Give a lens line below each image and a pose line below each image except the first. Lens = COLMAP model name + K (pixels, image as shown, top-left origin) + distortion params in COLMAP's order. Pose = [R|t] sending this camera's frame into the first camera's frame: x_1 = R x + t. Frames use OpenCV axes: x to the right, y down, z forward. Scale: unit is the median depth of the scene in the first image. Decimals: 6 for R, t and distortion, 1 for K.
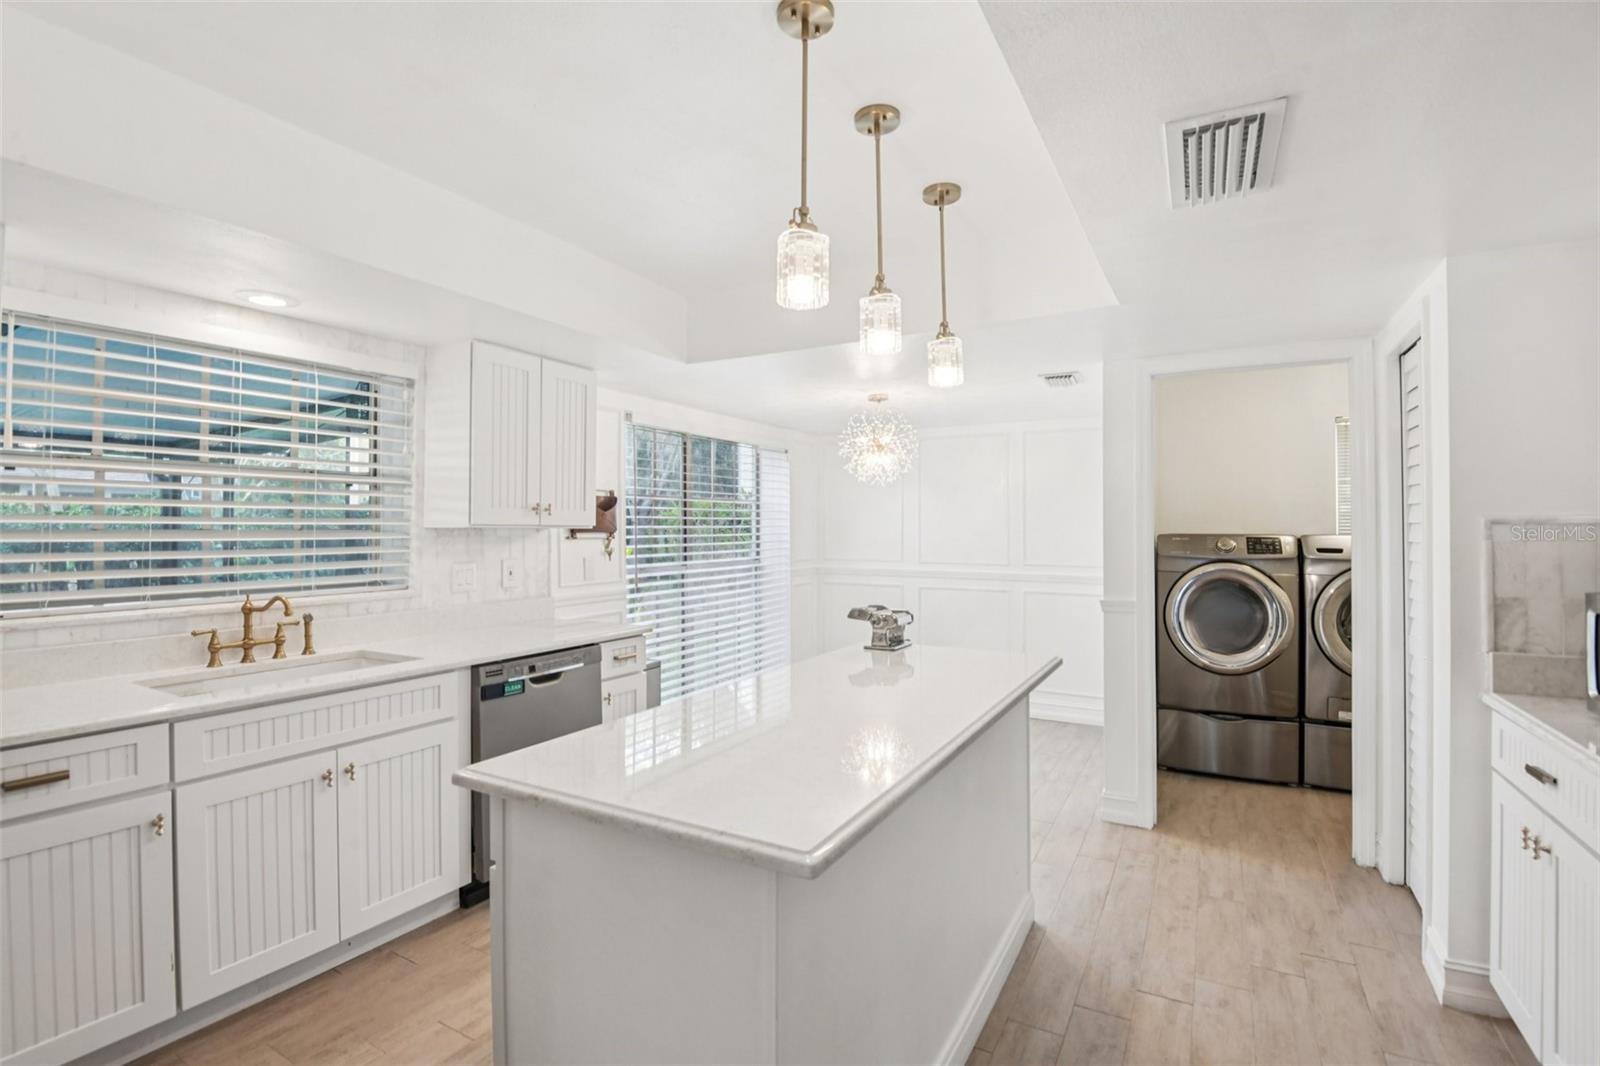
lens RADIAL K [[738.0, 0, 800.8], [0, 738.0, 528.2], [0, 0, 1]] dist [-0.019272, -0.012818]
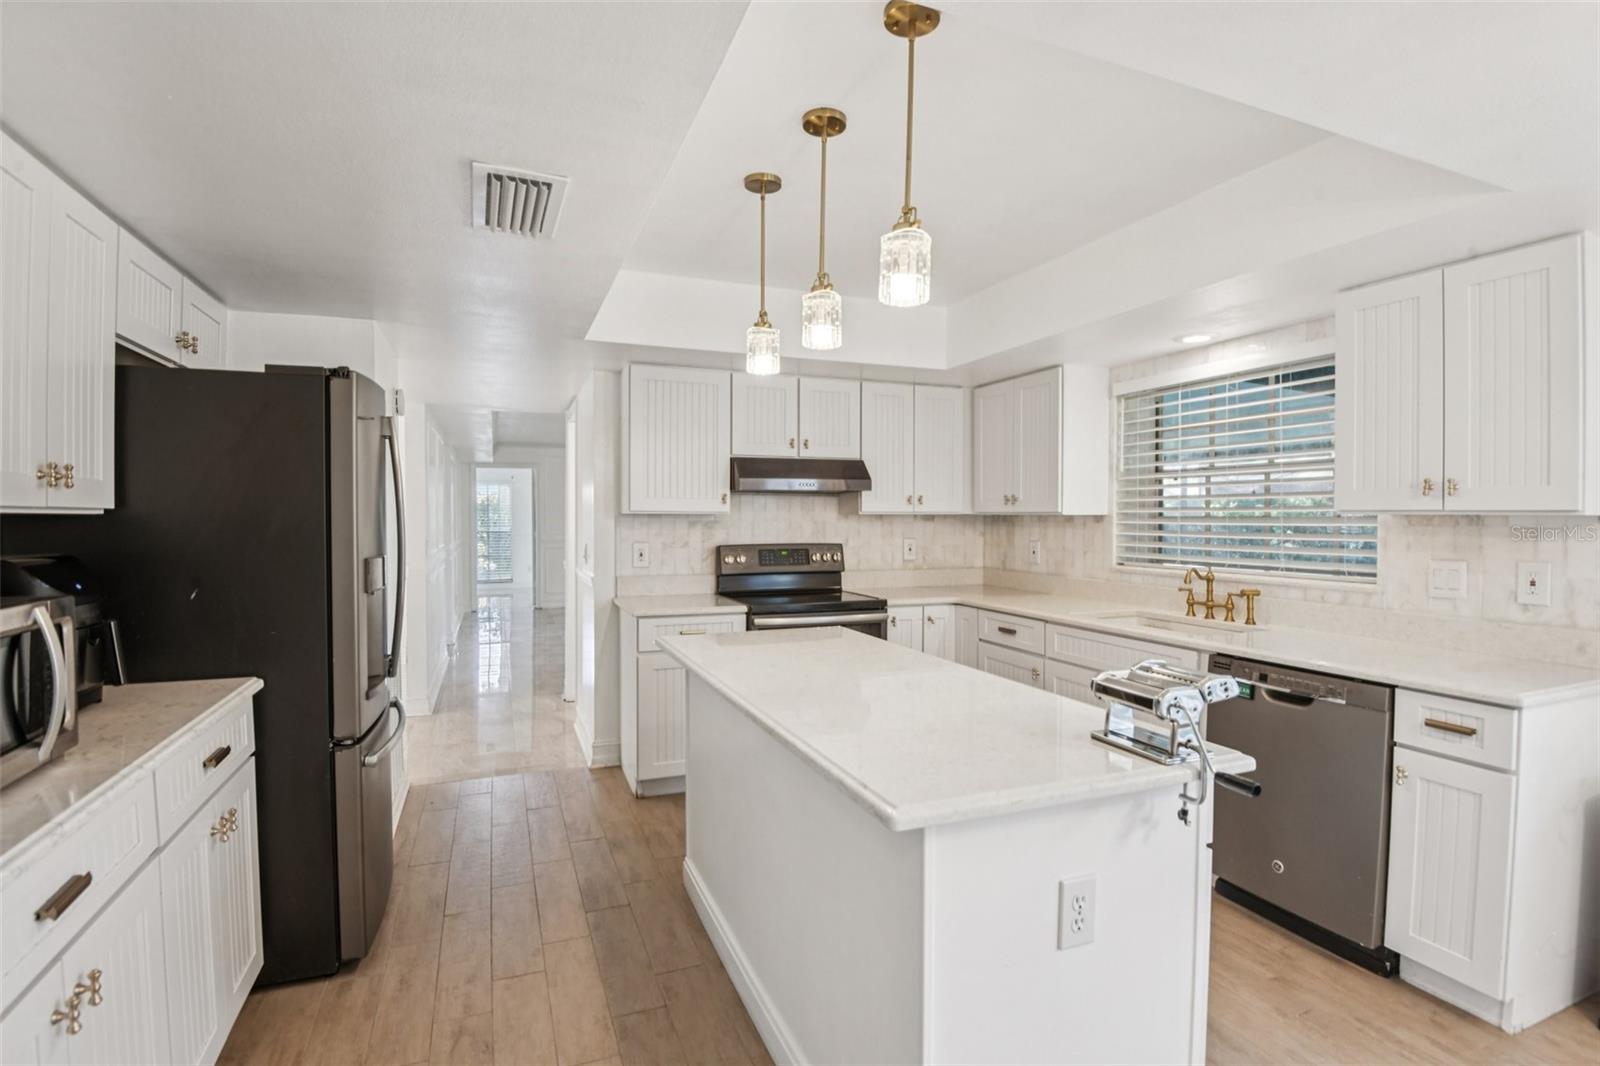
lens RADIAL K [[765.4, 0, 800.0], [0, 765.4, 533.0], [0, 0, 1]] dist [-0.000368, -0.000104]
pose [[-0.628258, 0.013679, -0.777885, 0.720372], [-0.003798, 0.999780, 0.020648, 0.006437], [0.777996, 0.015927, -0.628067, 1.224585]]
